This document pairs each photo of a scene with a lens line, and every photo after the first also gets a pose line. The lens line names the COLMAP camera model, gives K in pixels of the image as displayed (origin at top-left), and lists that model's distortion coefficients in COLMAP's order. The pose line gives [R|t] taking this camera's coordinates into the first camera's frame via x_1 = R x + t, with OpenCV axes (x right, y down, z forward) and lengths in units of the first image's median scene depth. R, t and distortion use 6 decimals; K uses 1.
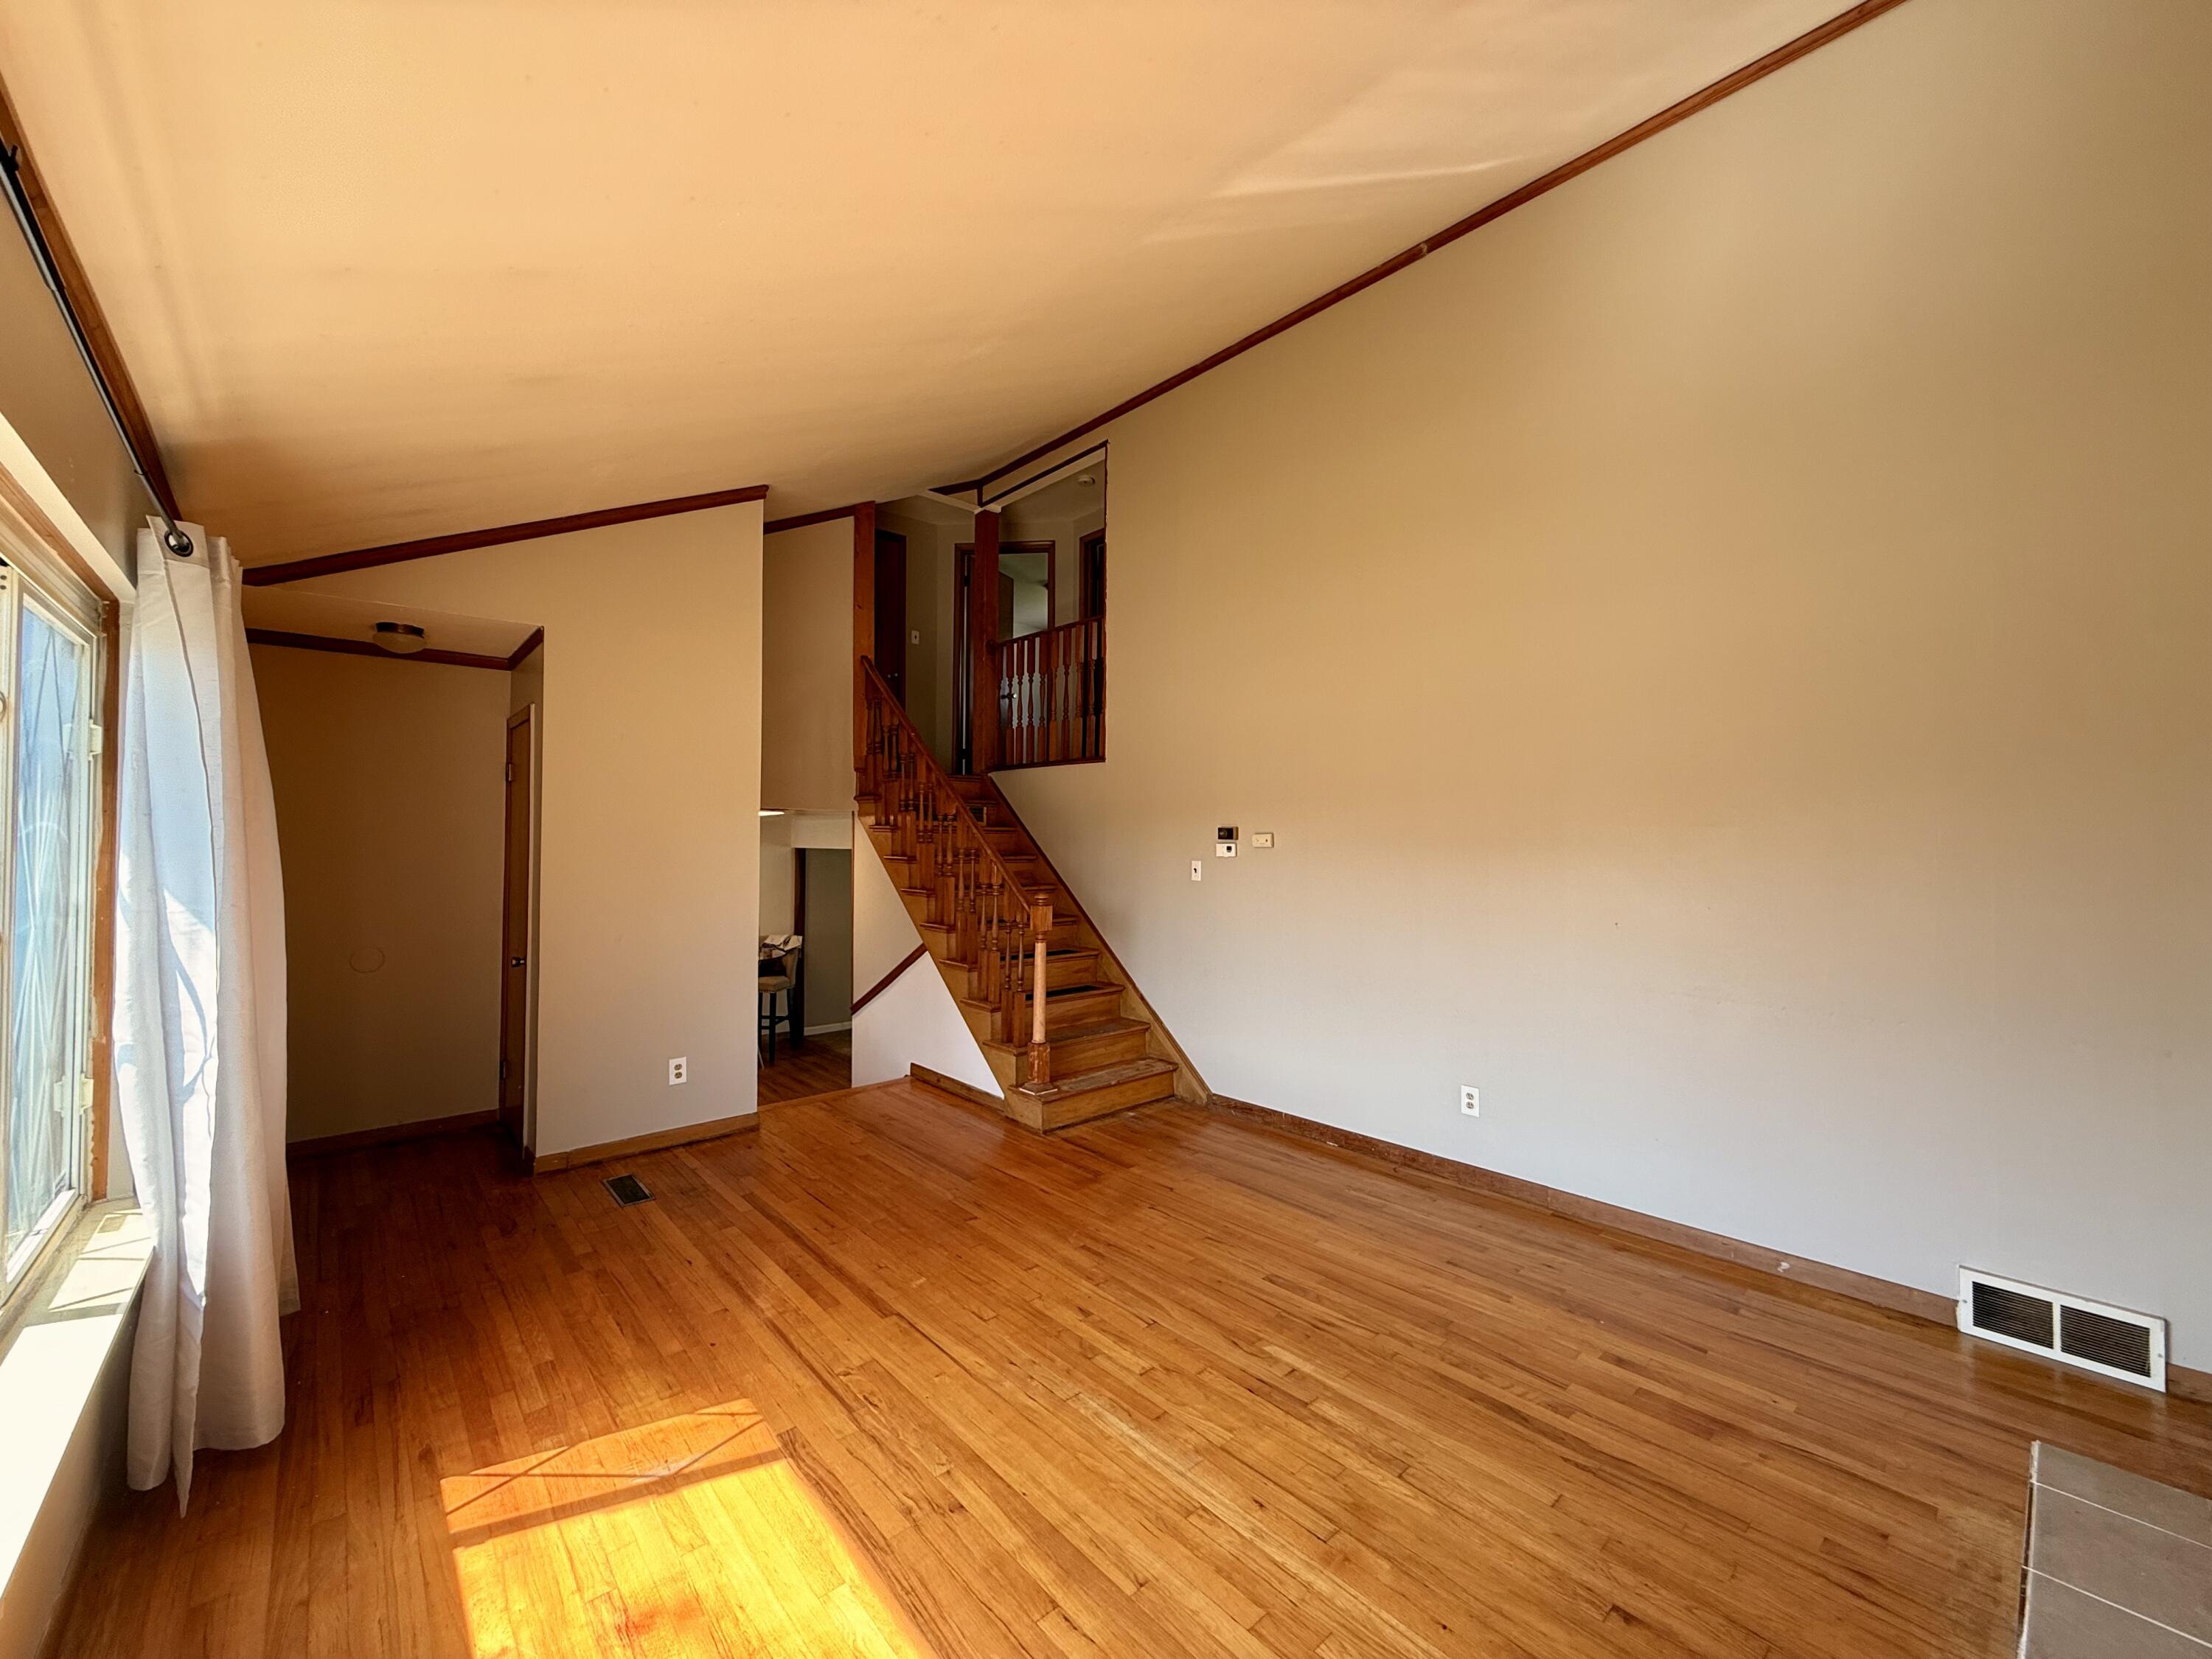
lens RADIAL K [[881.5, 0, 1099.6], [0, 881.5, 832.8], [0, 0, 1]] dist [0.003375, 0.000035]
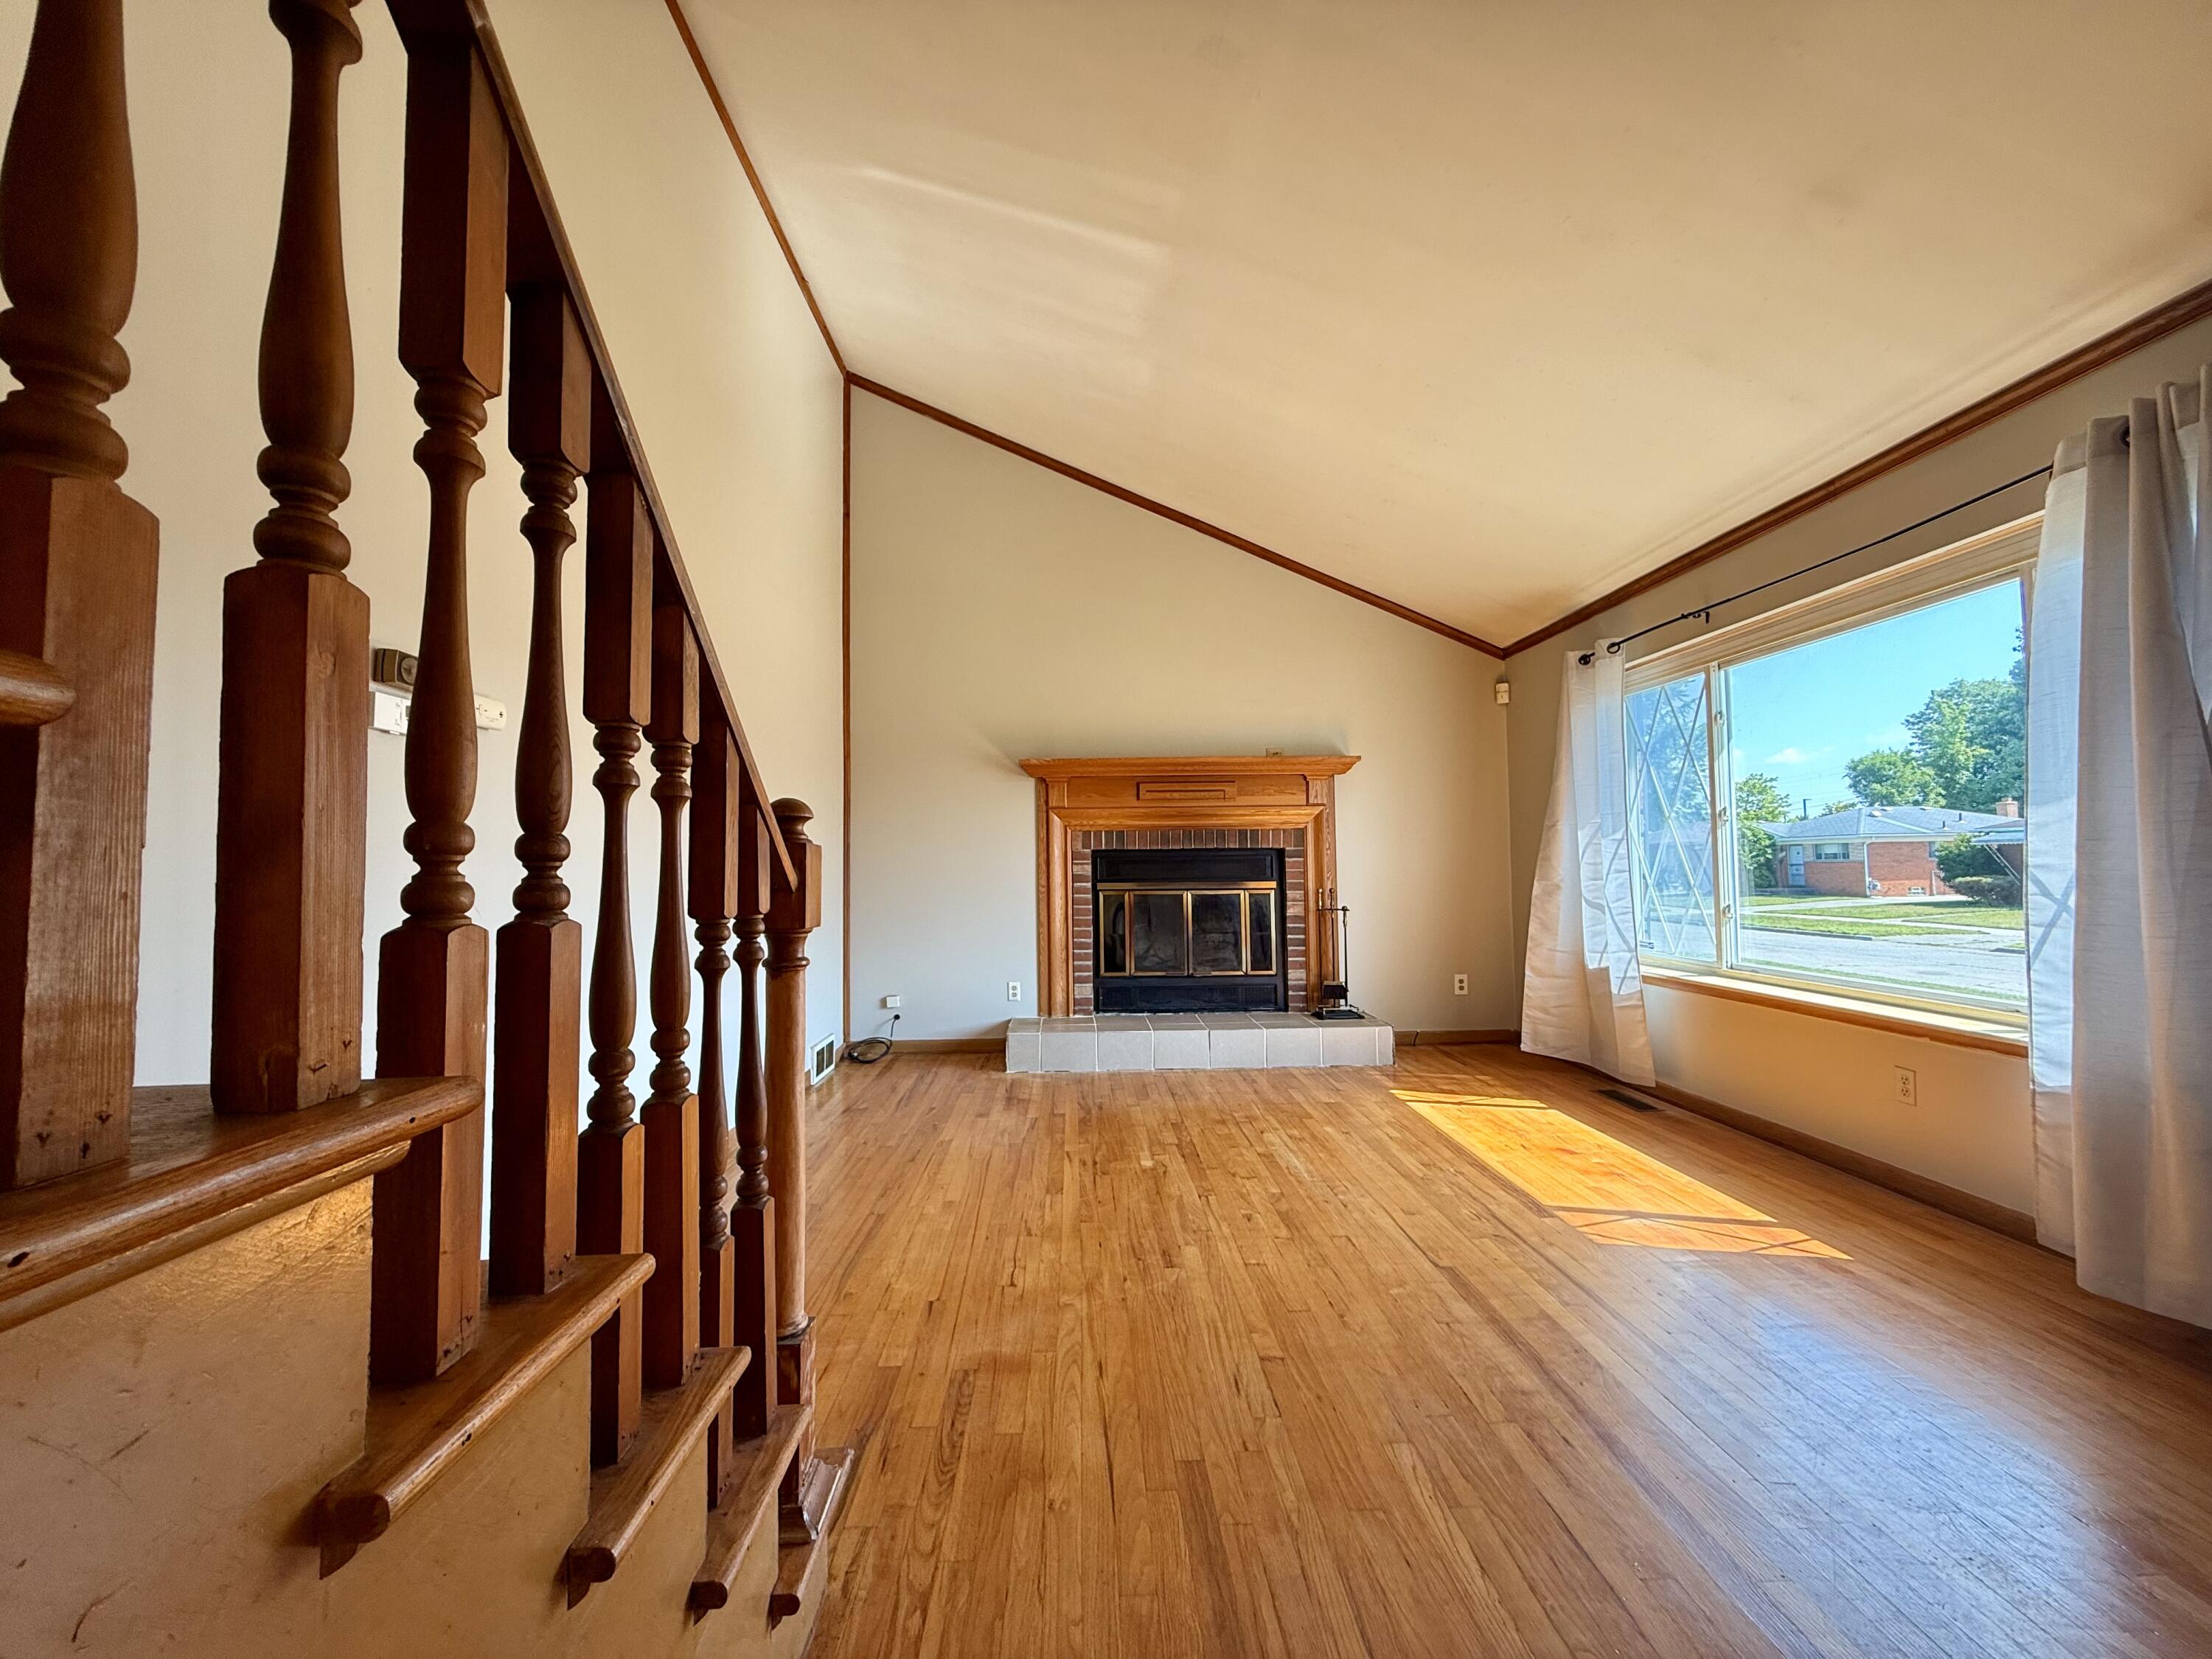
lens RADIAL K [[881.5, 0, 1100.5], [0, 881.5, 825.6], [0, 0, 1]] dist [0.003375, 0.000035]
pose [[-0.767825, 0.040201, 0.639397, -0.667583], [0.004279, 0.998329, -0.057630, 0.187851], [-0.640646, -0.041513, -0.766714, 2.307222]]
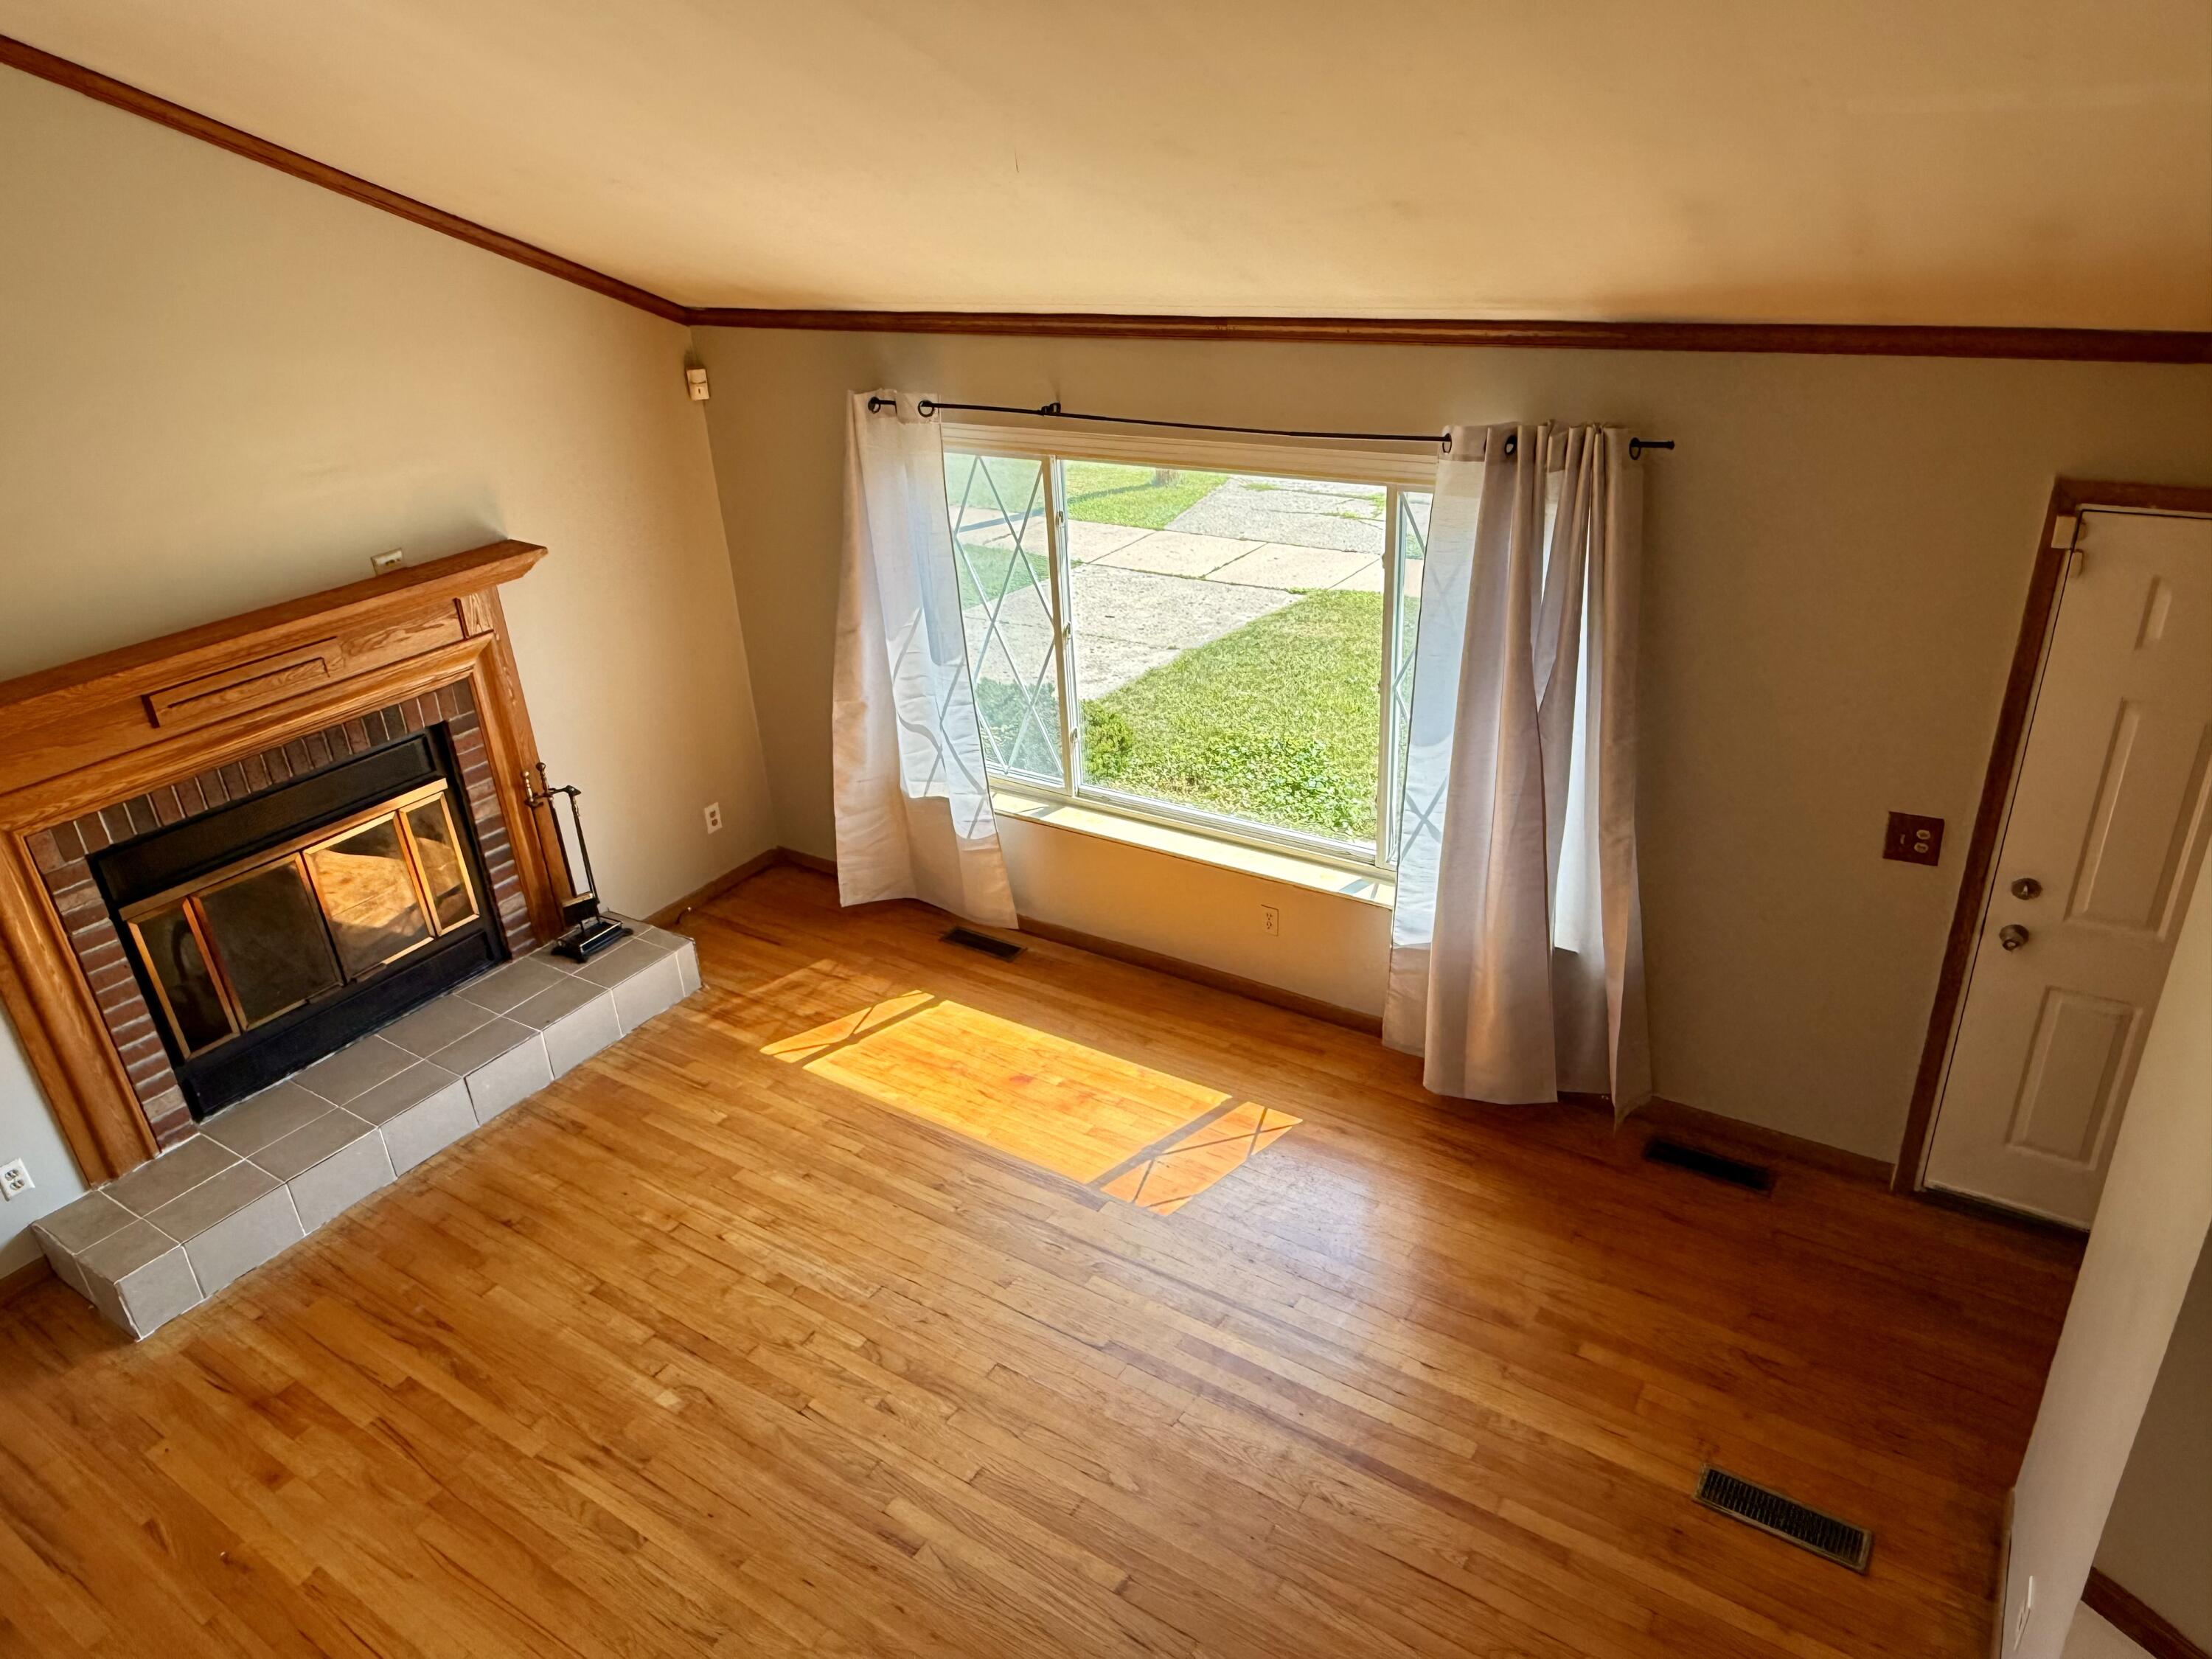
lens RADIAL K [[1407.7, 0, 1114.9], [0, 1407.7, 829.9], [0, 0, 1]] dist [-0.008285, 0.004750]
pose [[-0.963314, 0.161632, -0.214247, -0.035028], [0.057436, 0.903968, 0.423726, -0.602152], [0.262160, 0.395876, -0.880088, 2.435490]]
